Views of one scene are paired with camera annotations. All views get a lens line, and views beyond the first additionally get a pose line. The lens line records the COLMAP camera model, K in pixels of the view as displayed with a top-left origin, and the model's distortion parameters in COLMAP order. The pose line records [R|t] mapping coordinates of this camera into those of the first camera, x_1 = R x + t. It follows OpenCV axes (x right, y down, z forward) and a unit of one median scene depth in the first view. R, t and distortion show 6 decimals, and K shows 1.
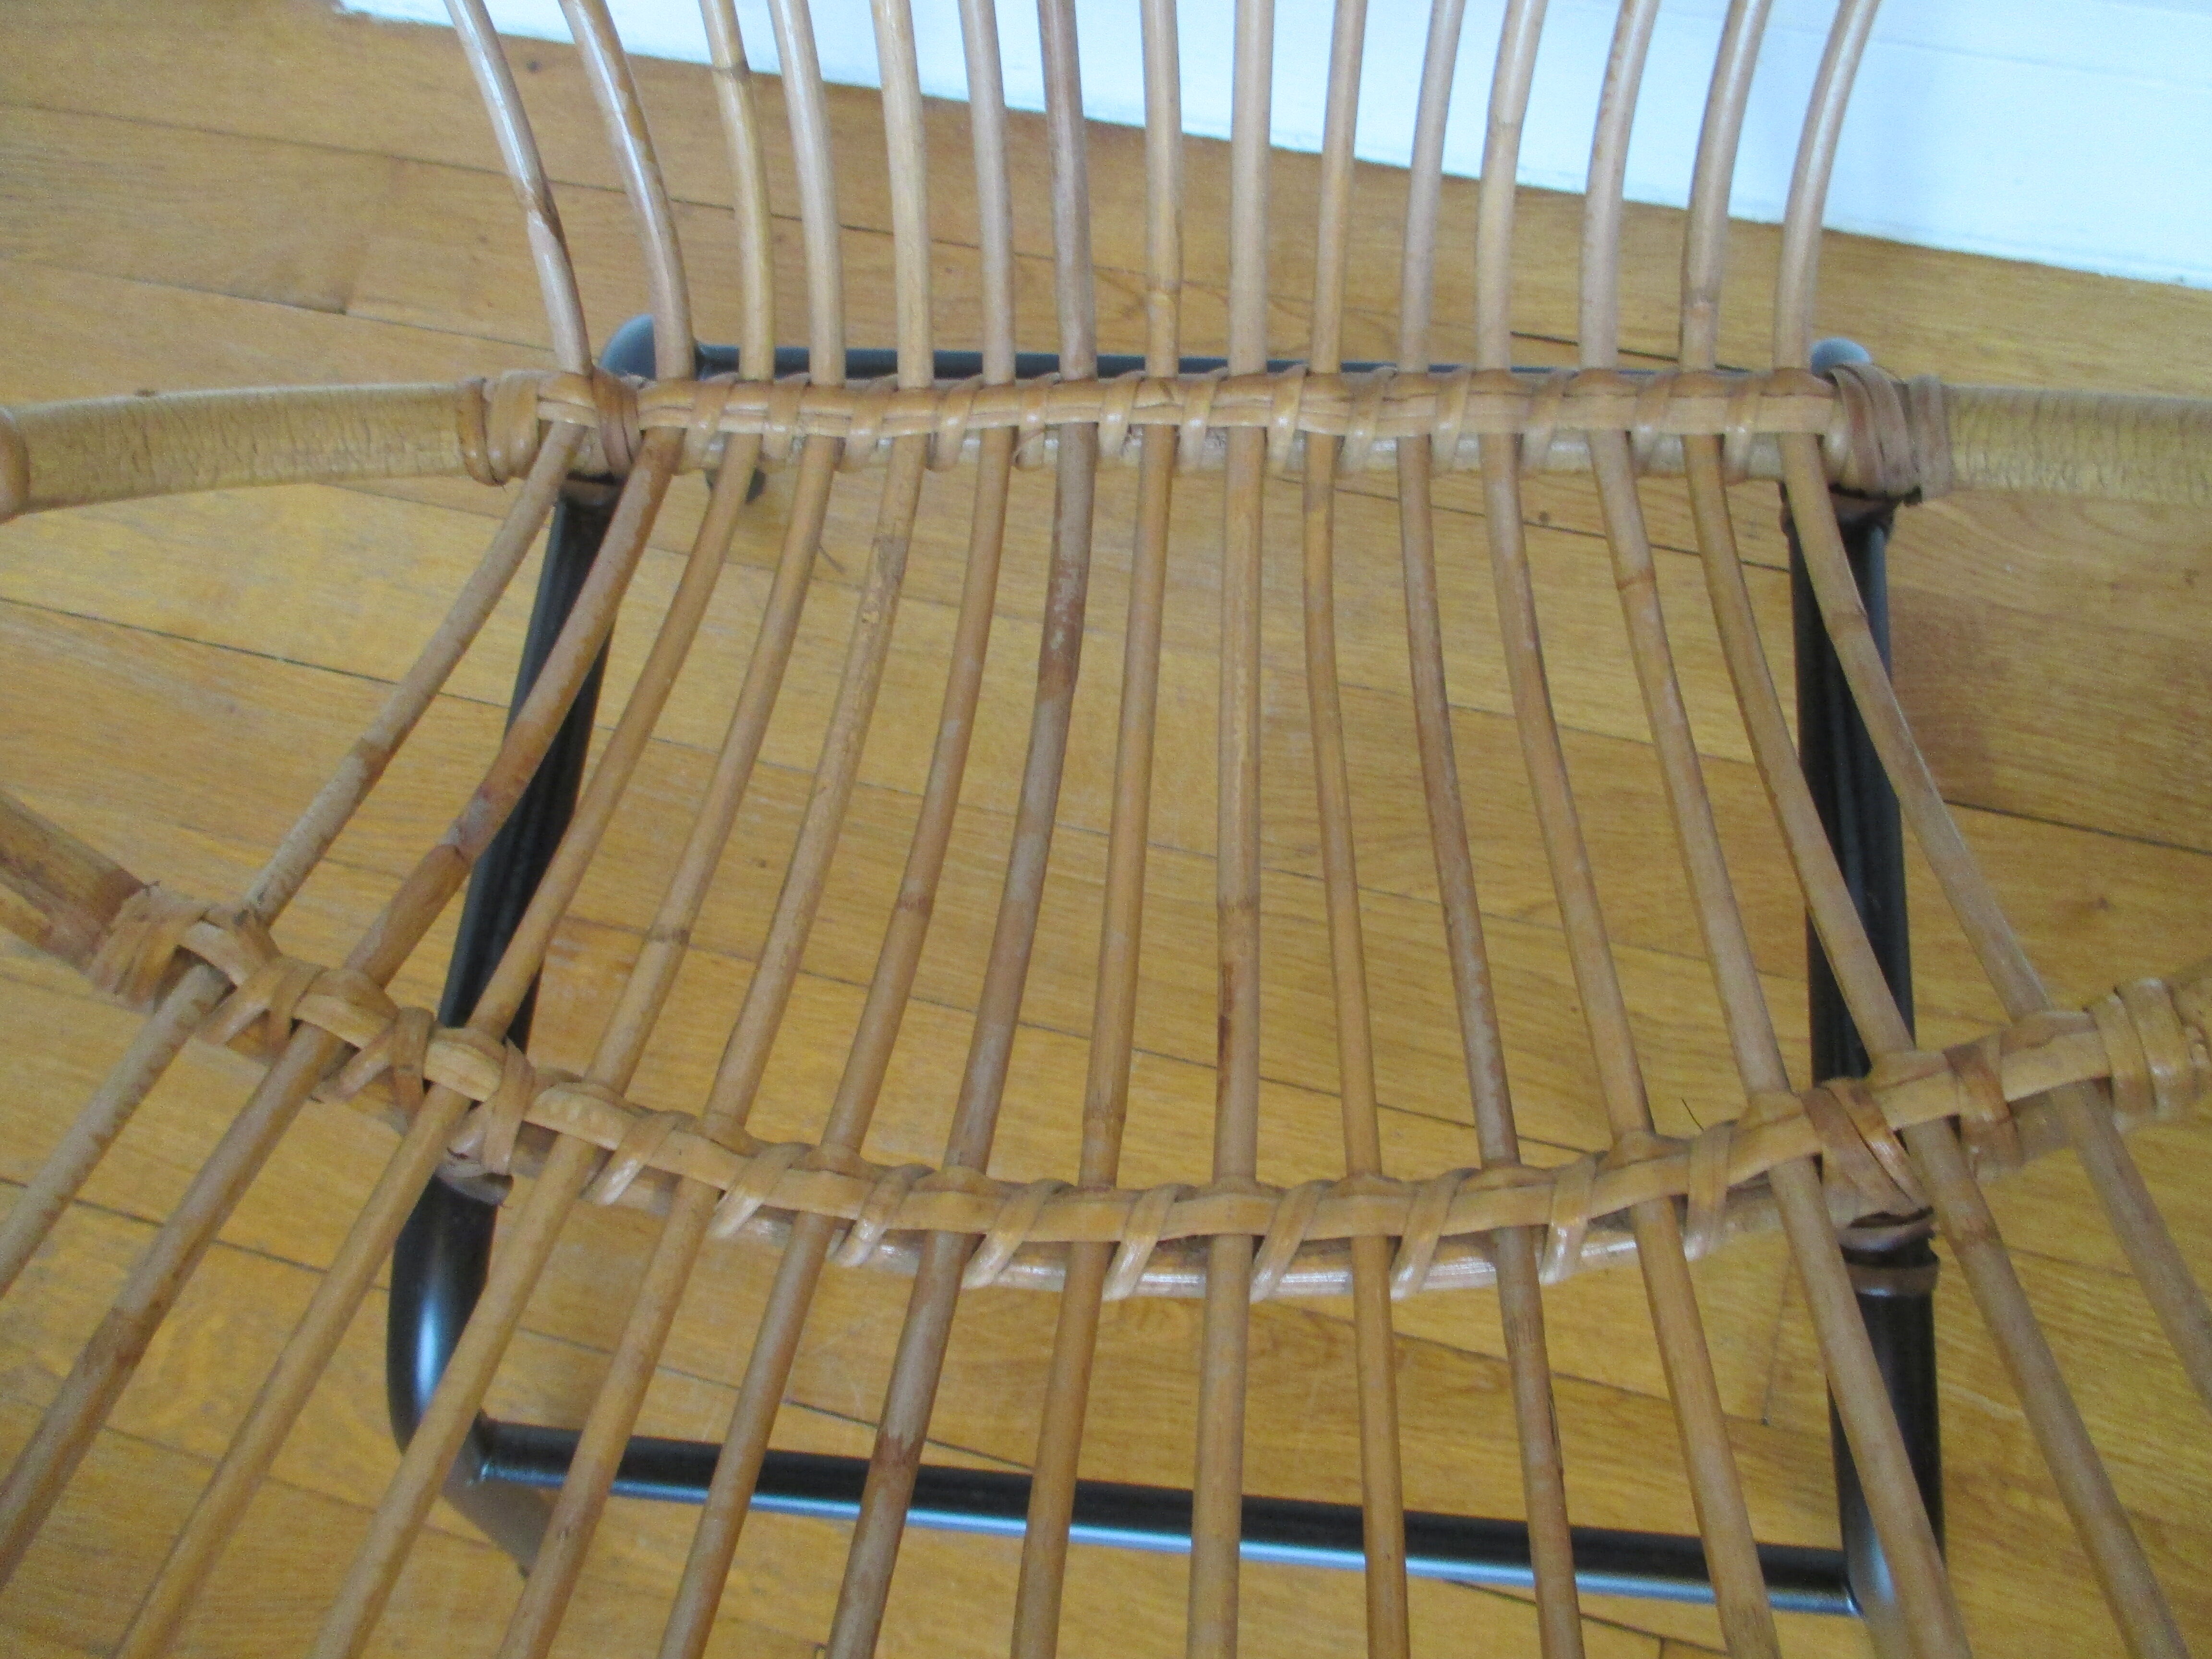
lens RADIAL K [[1839.6, 0, 1097.1], [0, 1839.6, 815.2], [0, 0, 1]] dist [-0.016622, -0.007838]
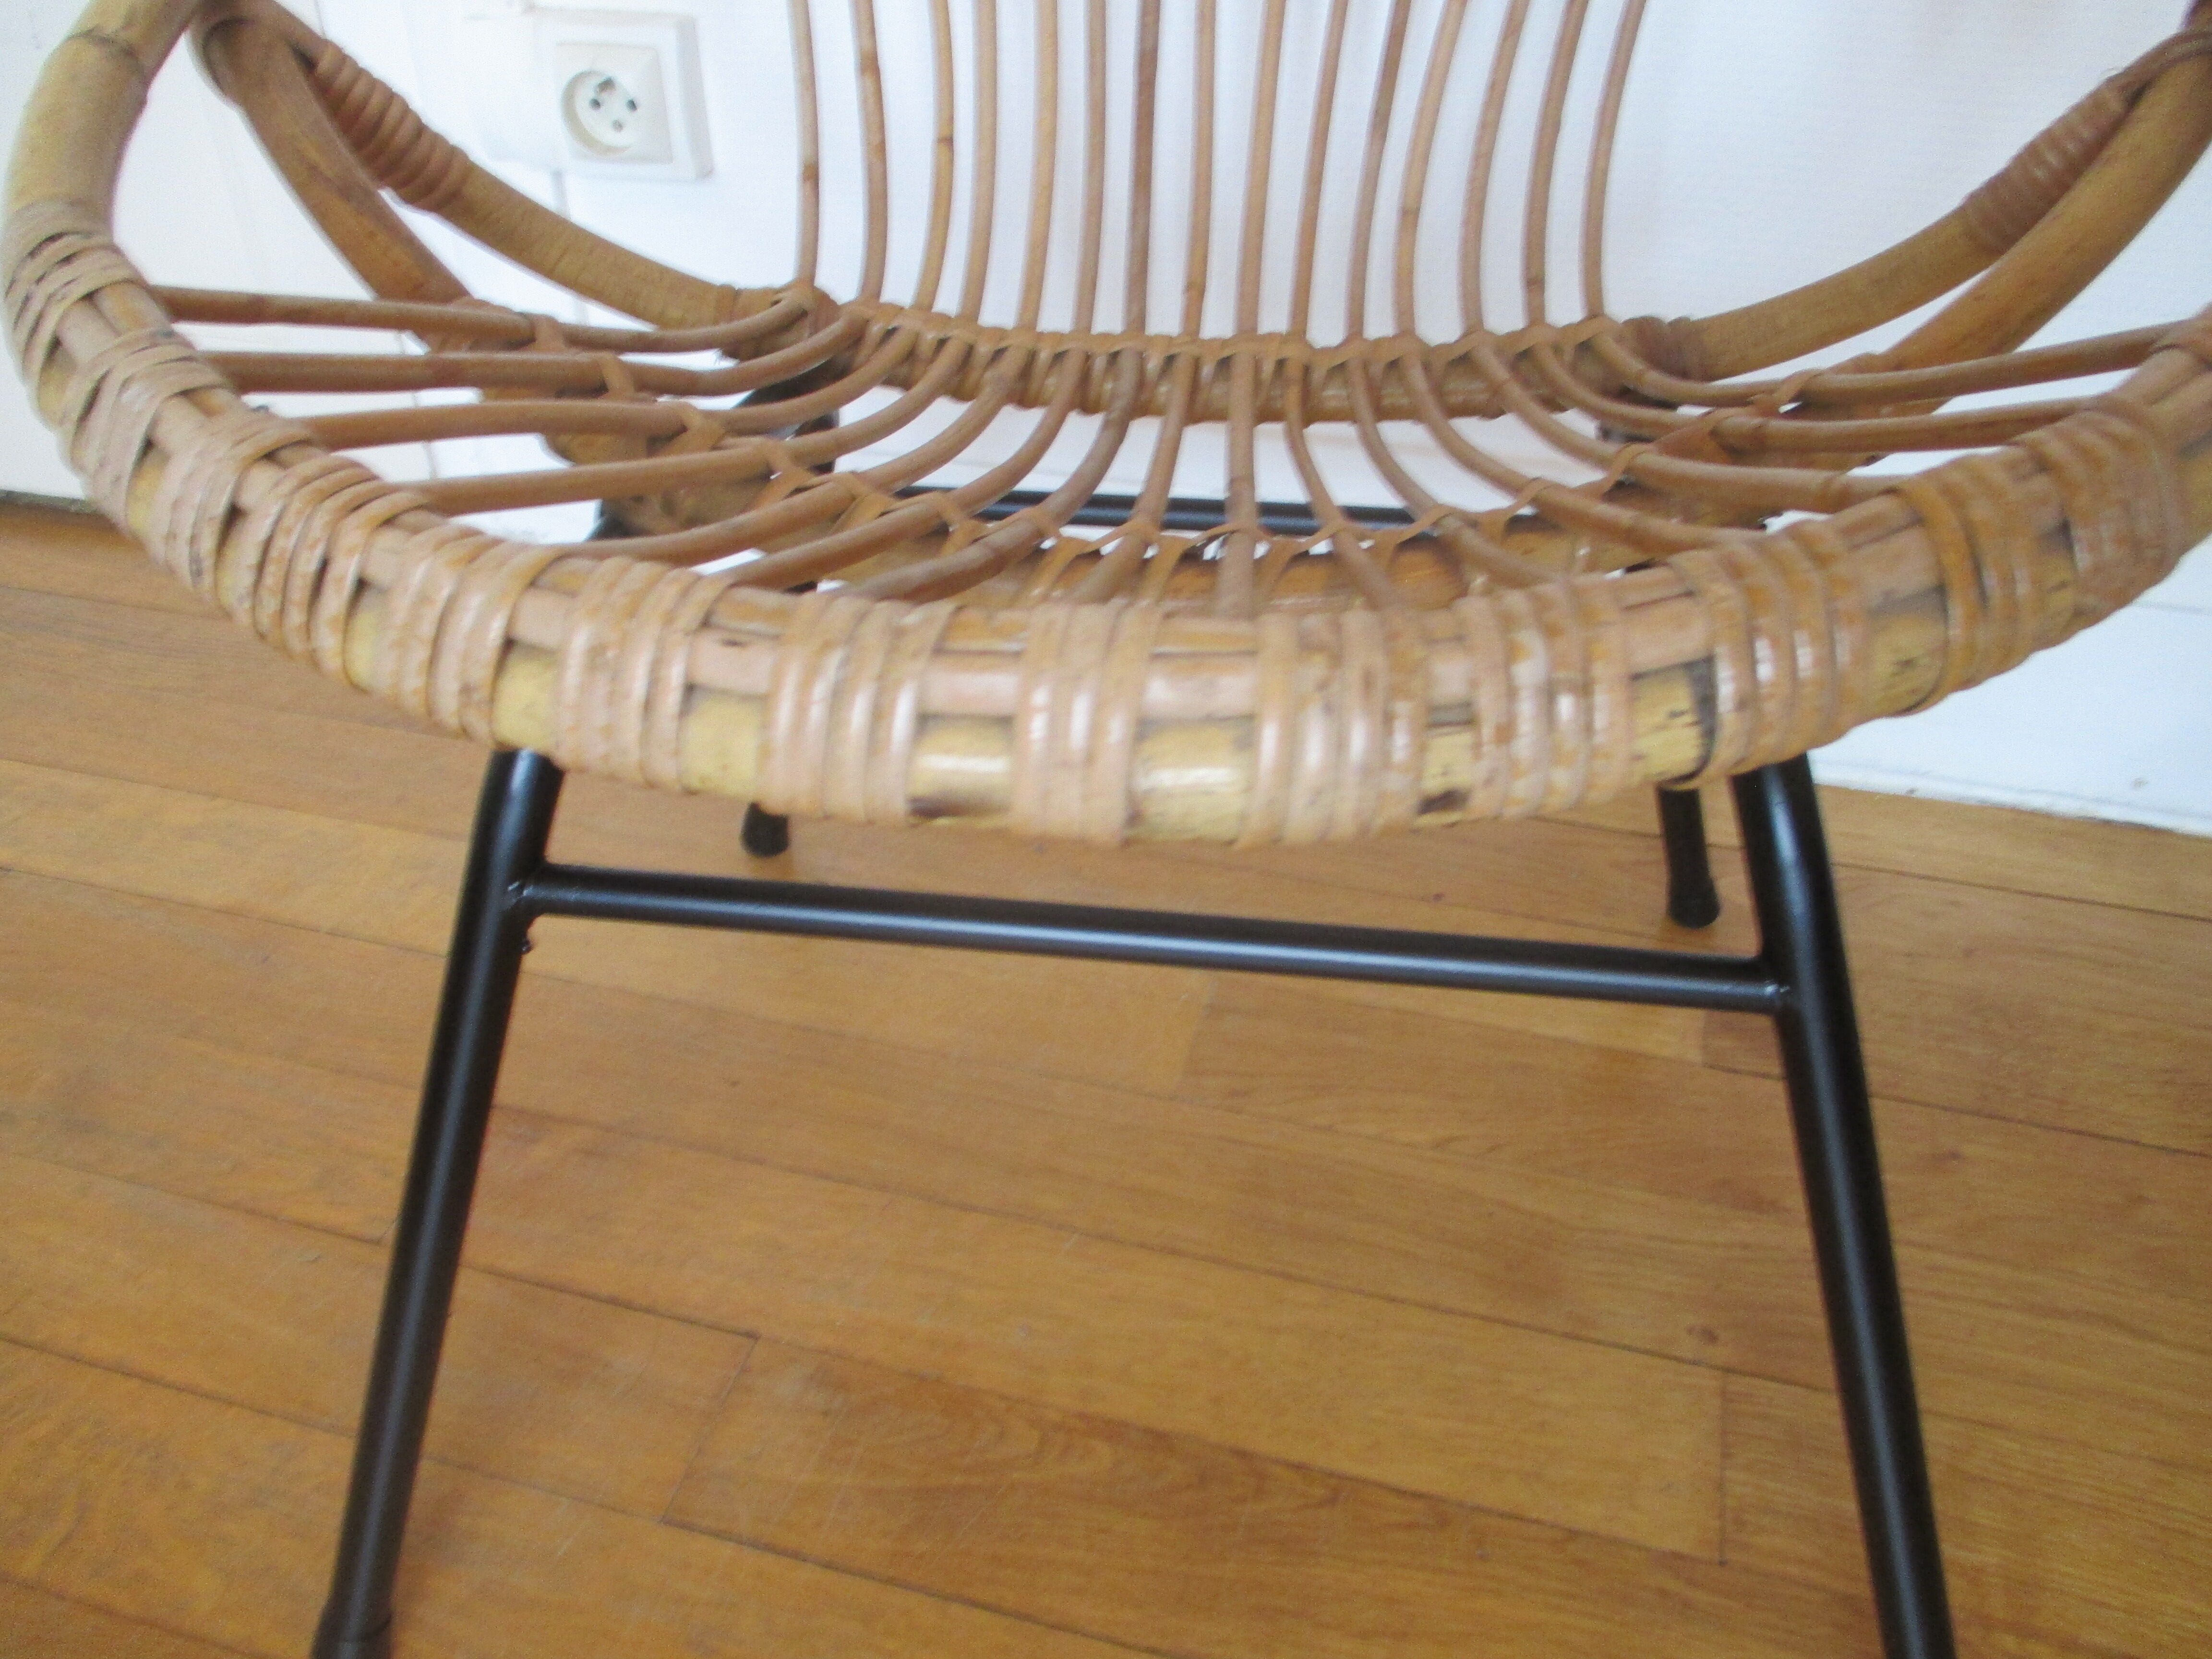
lens RADIAL K [[1823.0, 0, 1122.8], [0, 1823.0, 780.8], [0, 0, 1]] dist [-0.038726, 0.048303]
pose [[0.993164, 0.111522, 0.034478, -0.015463], [-0.062351, 0.756528, -0.650982, 0.626623], [-0.098682, 0.644382, 0.758310, 0.069958]]
